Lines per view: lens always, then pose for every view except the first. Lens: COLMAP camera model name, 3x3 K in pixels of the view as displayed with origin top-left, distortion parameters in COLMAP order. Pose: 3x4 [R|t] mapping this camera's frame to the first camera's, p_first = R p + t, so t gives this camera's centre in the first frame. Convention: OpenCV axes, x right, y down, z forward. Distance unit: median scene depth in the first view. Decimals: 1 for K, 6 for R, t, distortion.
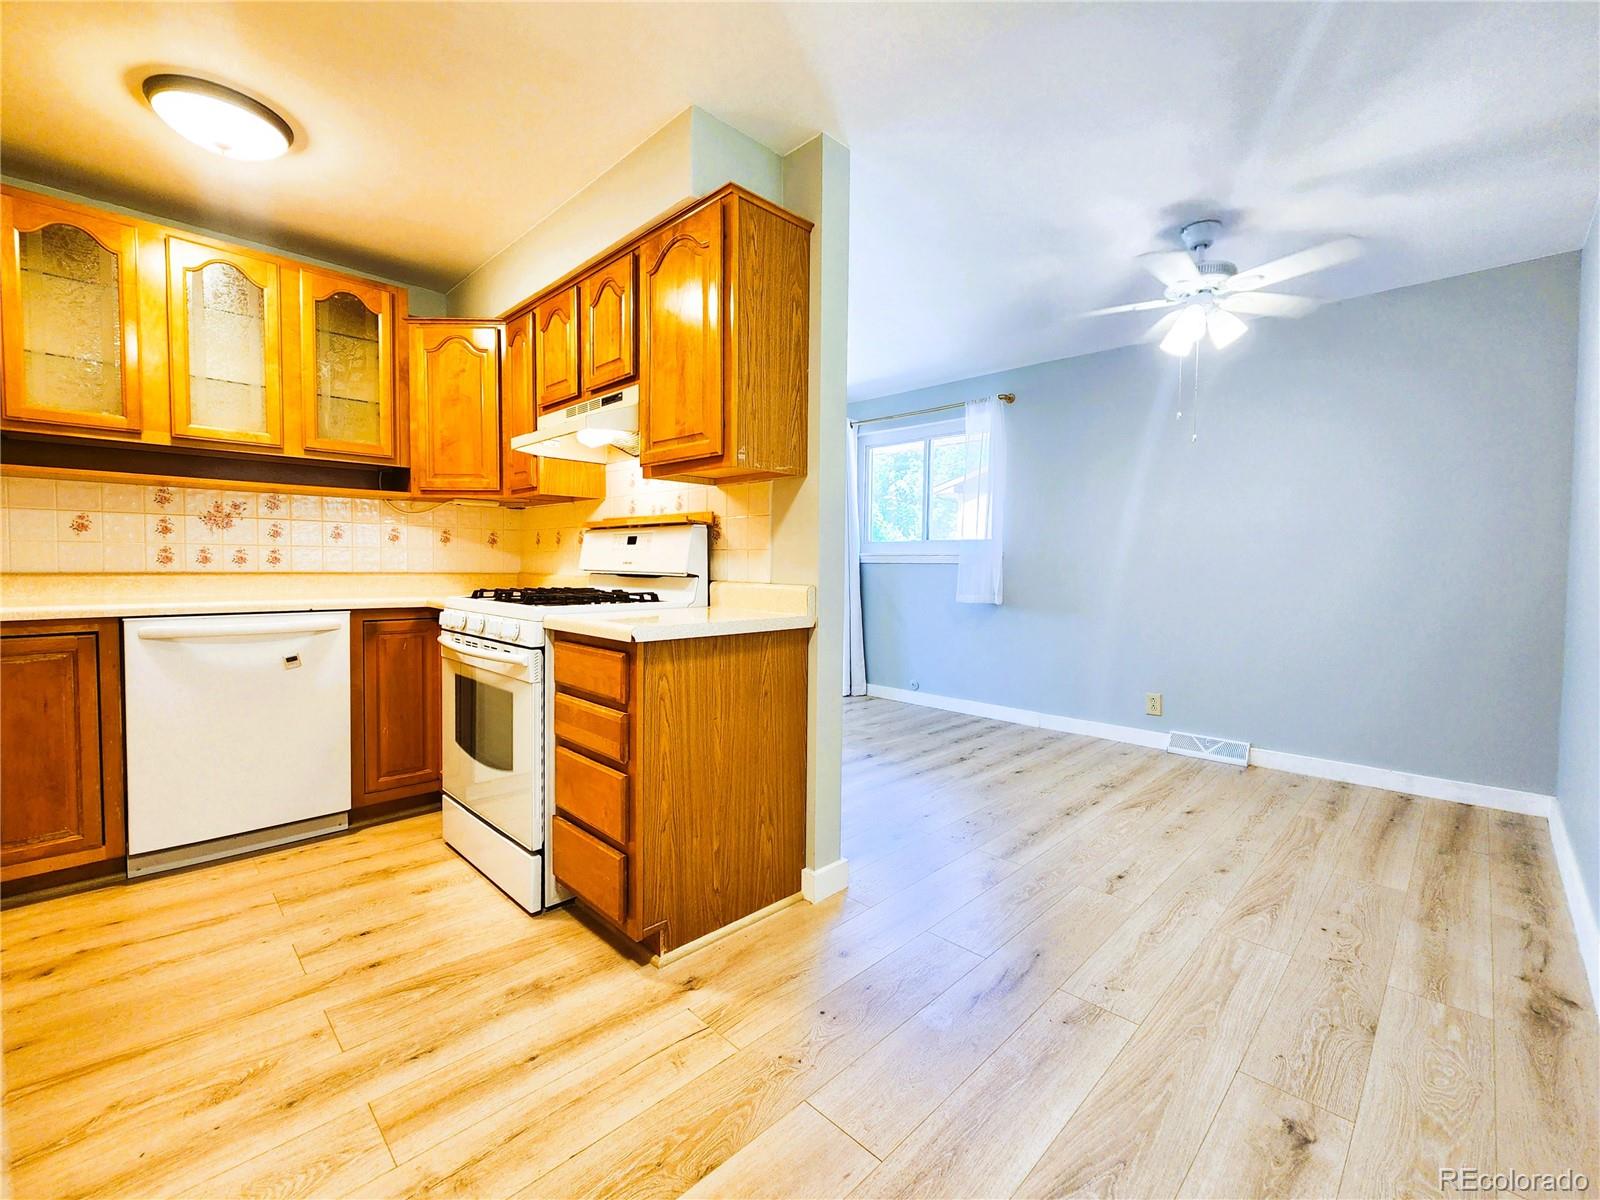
lens RADIAL K [[662.2, 0, 783.9], [0, 662.2, 584.0], [0, 0, 1]] dist [0.003867, 0.000352]
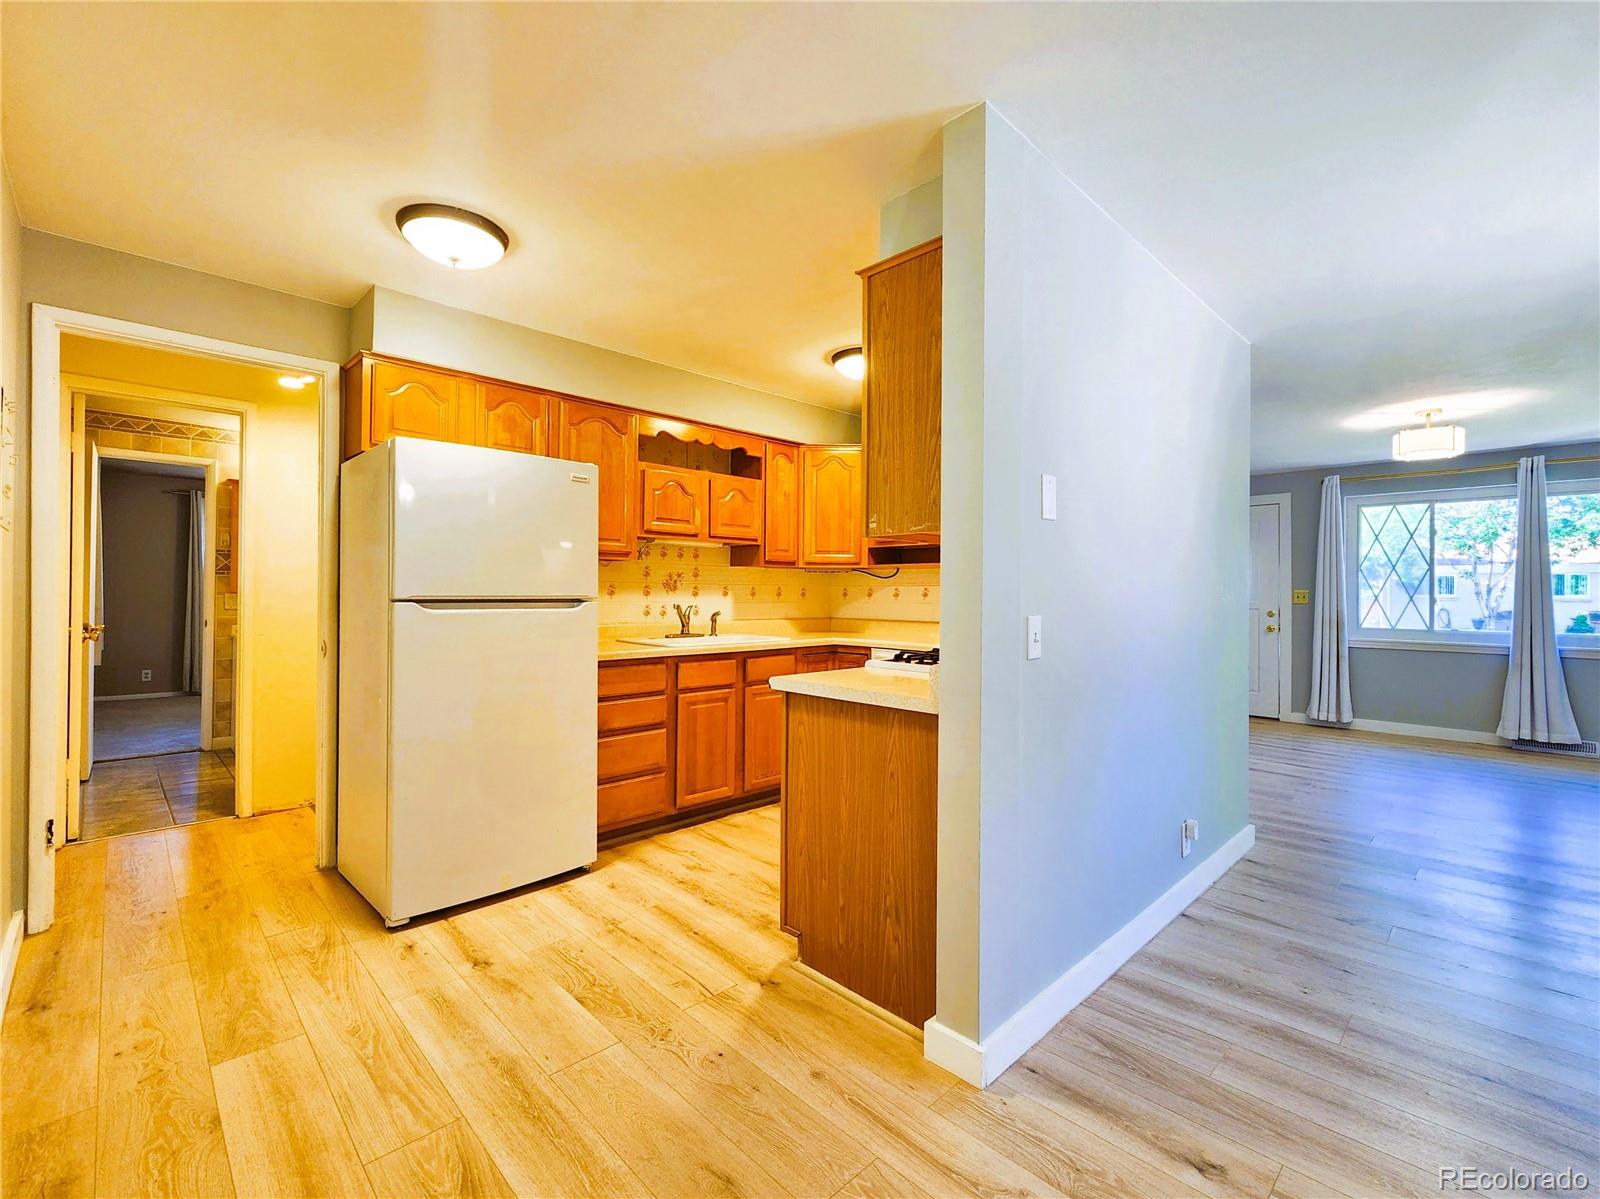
lens RADIAL K [[705.8, 0, 835.9], [0, 705.8, 589.5], [0, 0, 1]] dist [0.002036, 0.003155]
pose [[0.035751, -0.016203, -0.999229, 0.805122], [-0.045706, 0.998796, -0.017831, -0.059769], [0.998315, 0.046308, 0.034967, 0.737305]]
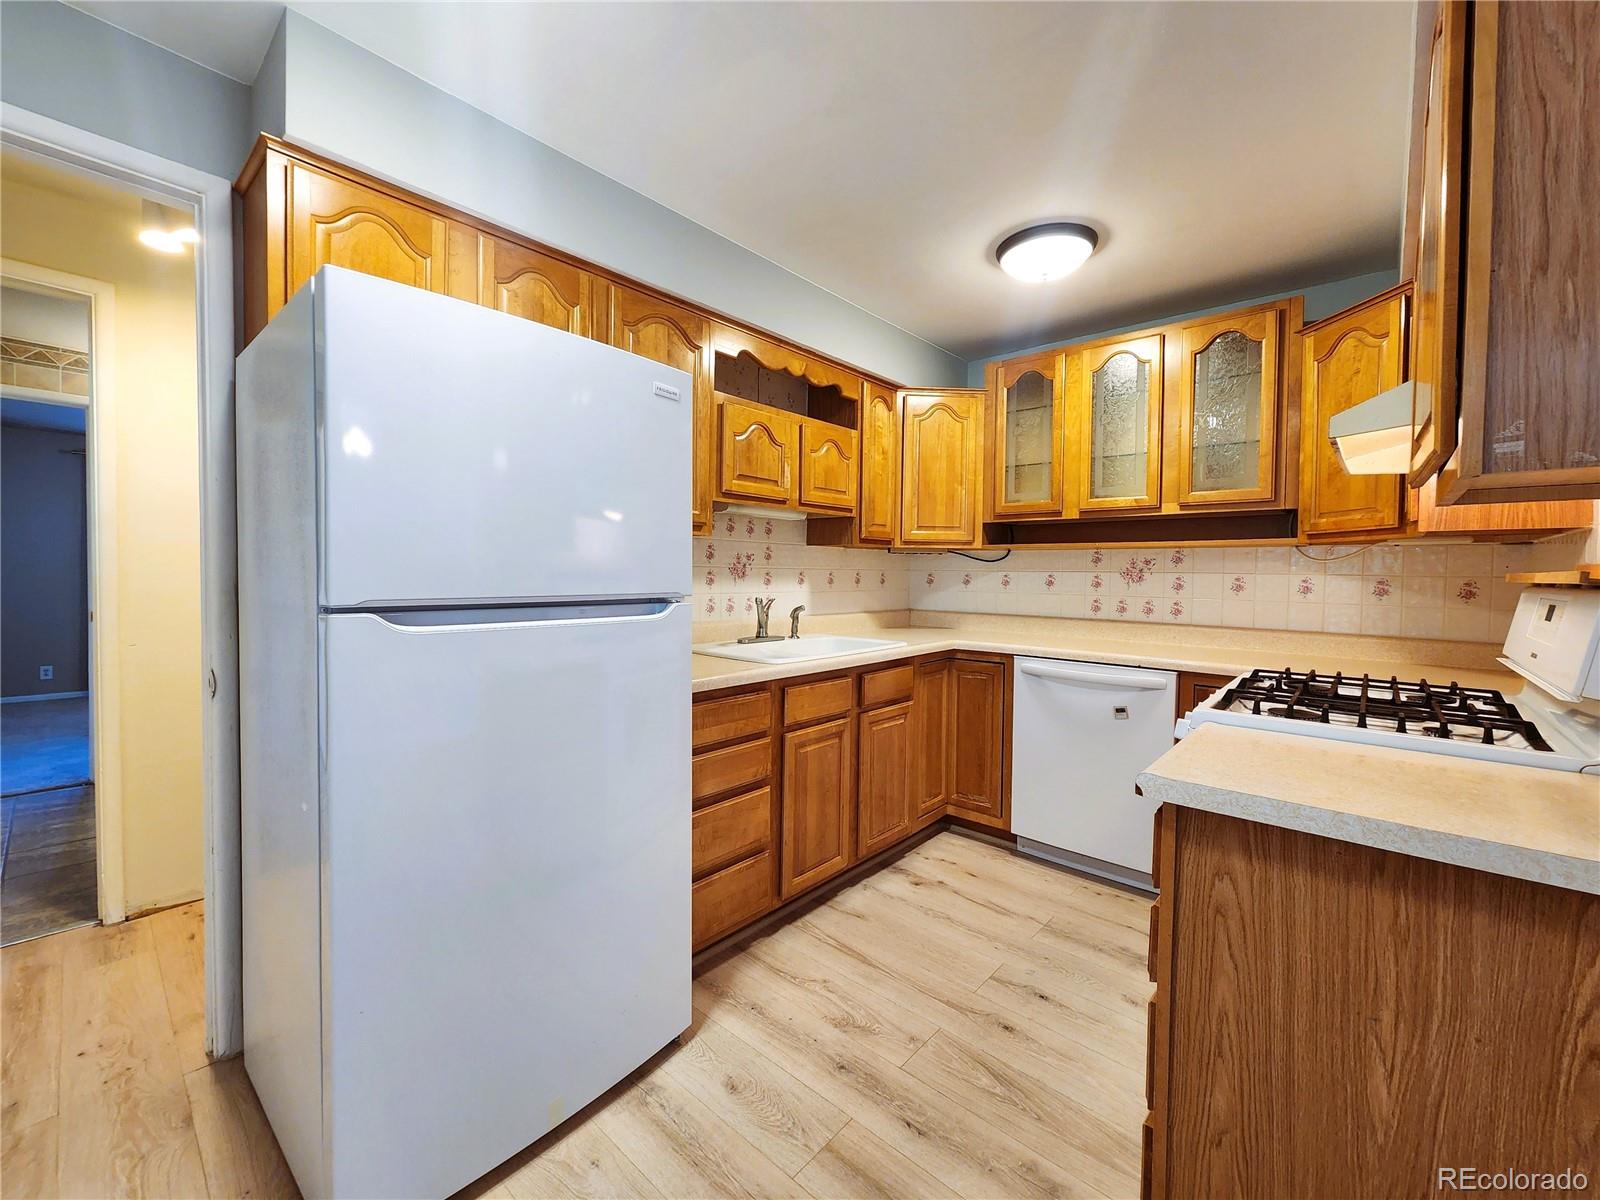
lens RADIAL K [[662.2, 0, 833.8], [0, 662.2, 585.5], [0, 0, 1]] dist [0.003867, 0.000352]
pose [[0.099138, 0.009444, -0.995029, 0.265145], [-0.047756, 0.998848, 0.004722, -0.069548], [0.993927, 0.047050, 0.099475, 0.443161]]
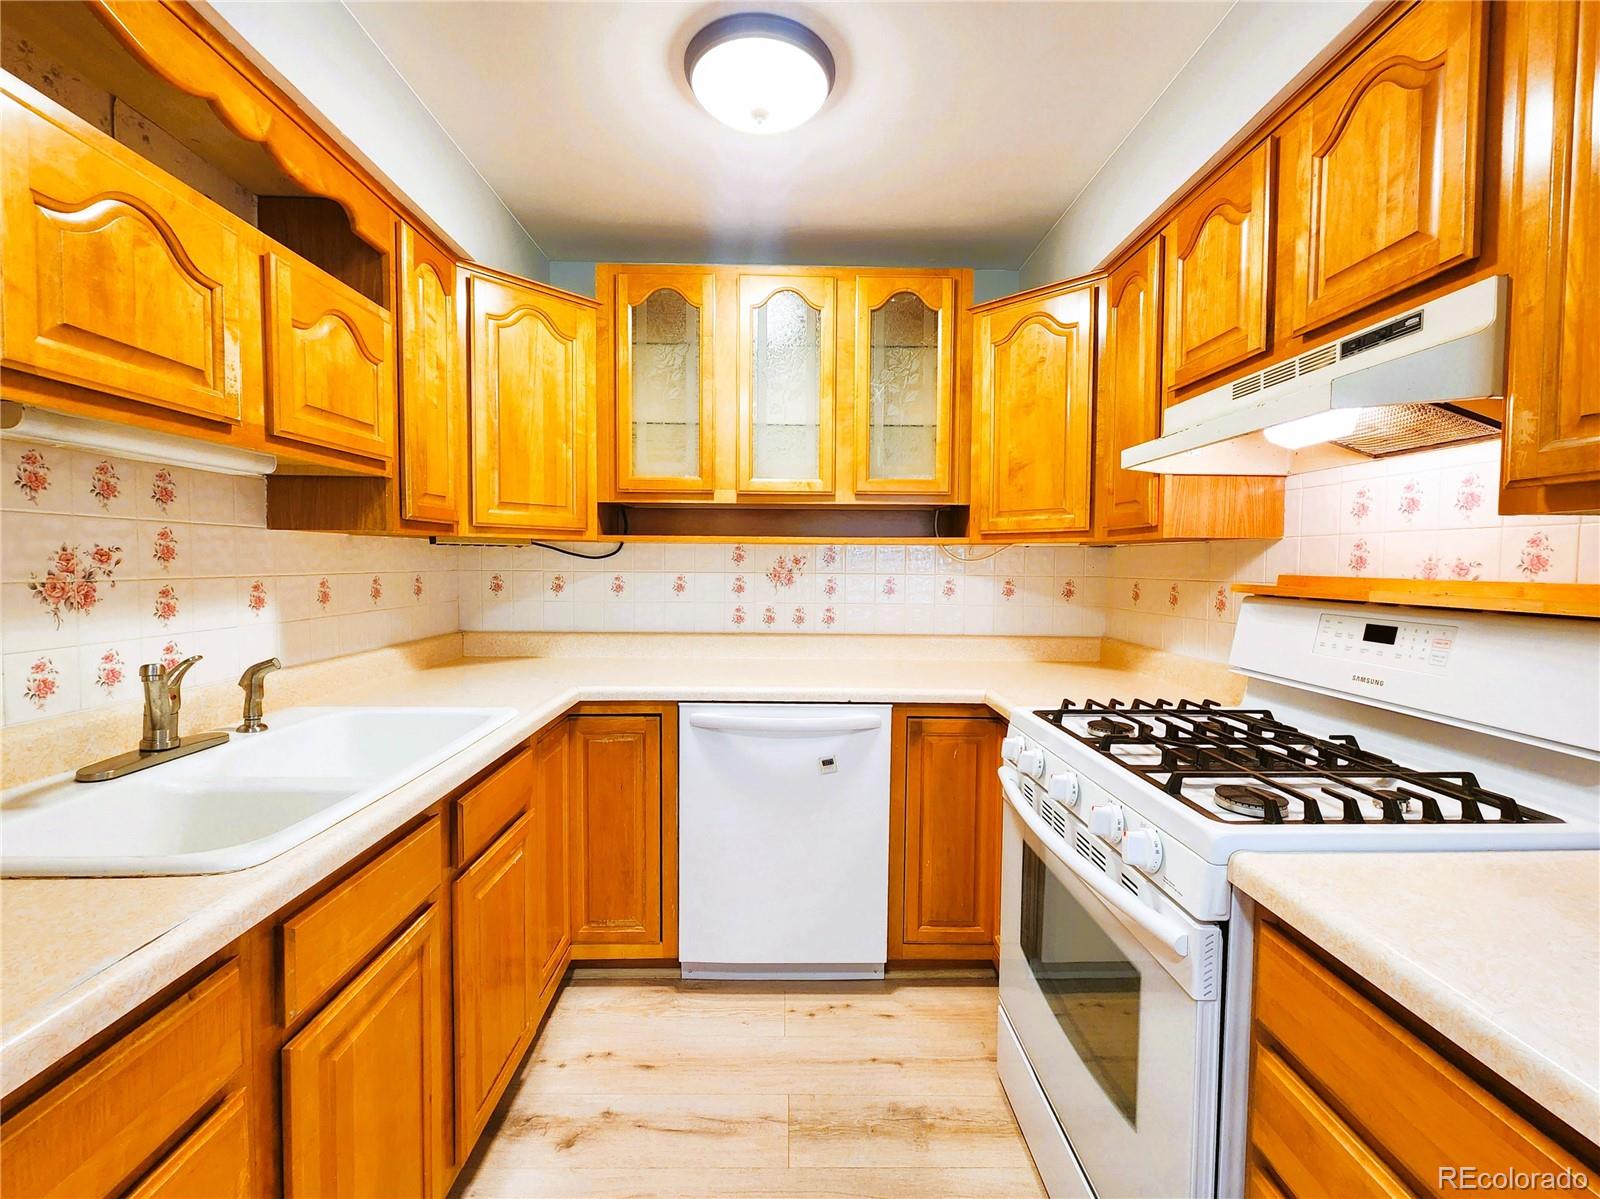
lens RADIAL K [[662.2, 0, 802.5], [0, 662.2, 588.5], [0, 0, 1]] dist [0.003867, 0.000352]
pose [[0.724967, 0.023959, -0.688366, -0.225900], [-0.027496, 0.999605, 0.005833, -0.100539], [0.688234, 0.014699, 0.725340, 0.407414]]
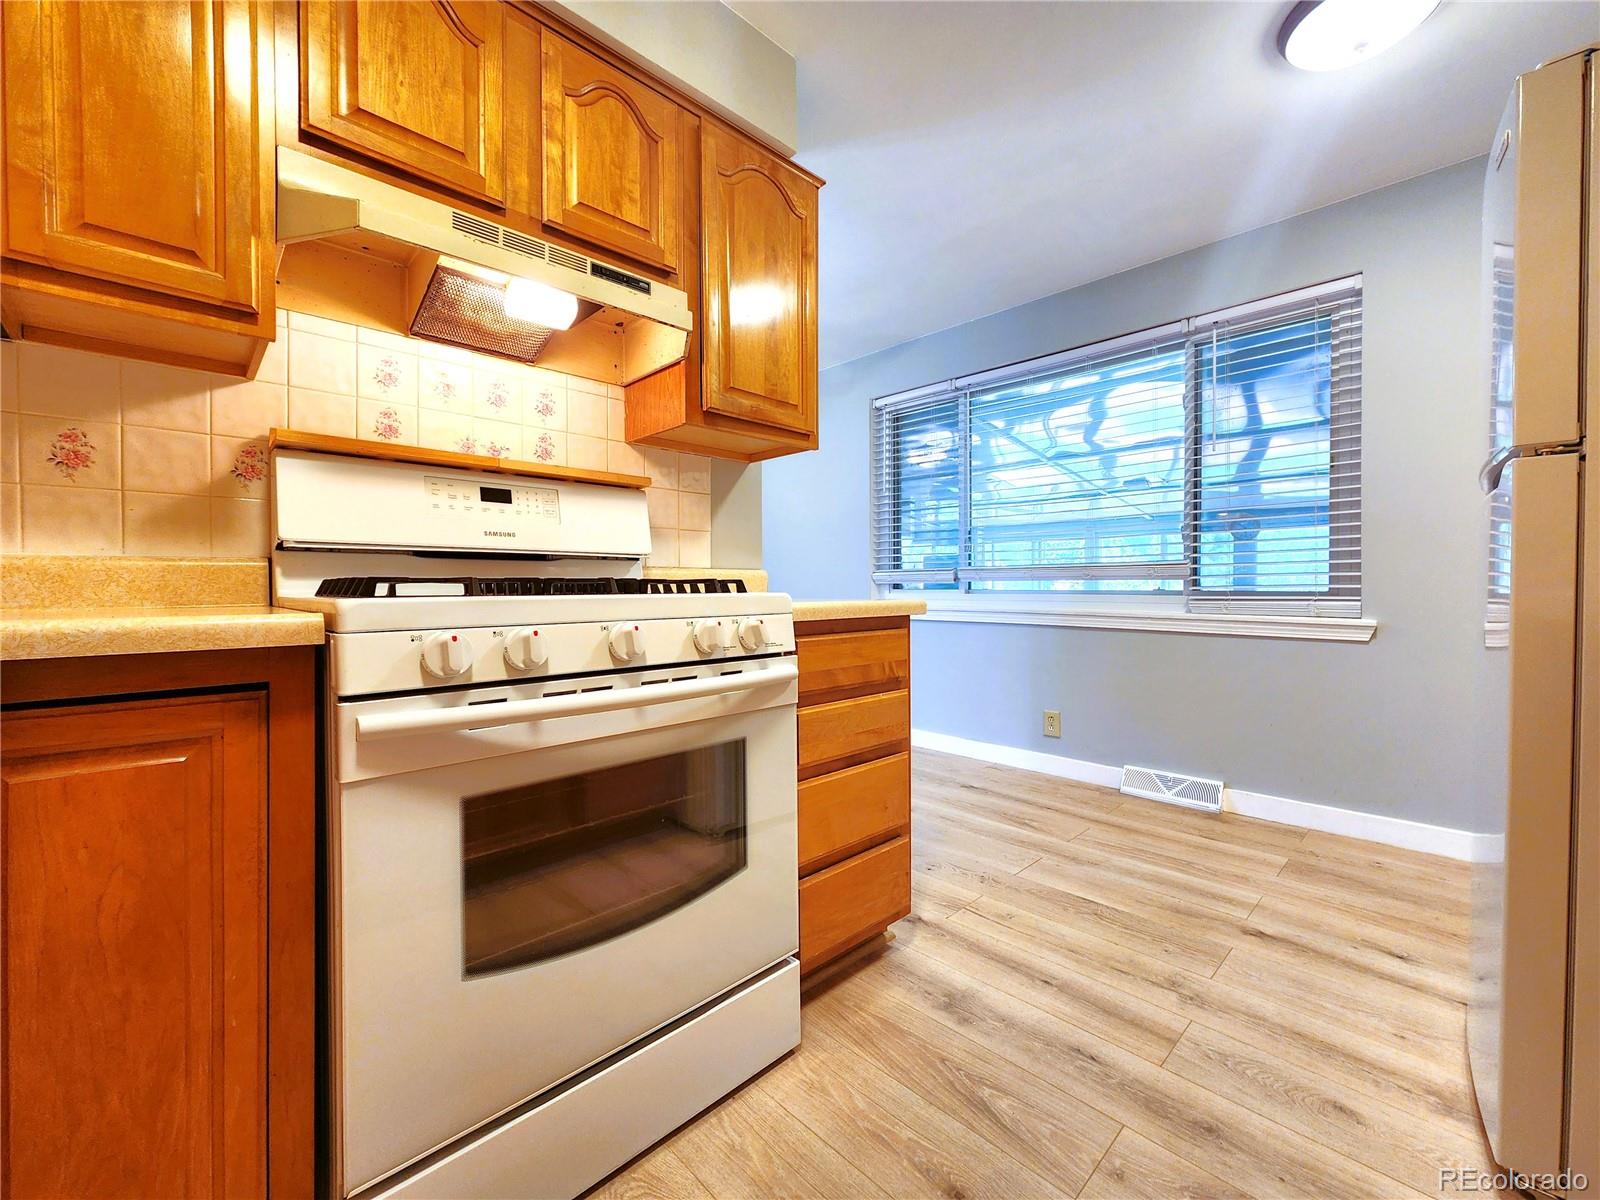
lens RADIAL K [[662.2, 0, 794.5], [0, 662.2, 587.0], [0, 0, 1]] dist [0.003867, 0.000352]
pose [[0.022103, -0.010351, 0.999702, -0.885313], [0.037024, 0.999269, 0.009528, 0.018482], [-0.999070, 0.036803, 0.022470, 0.817169]]
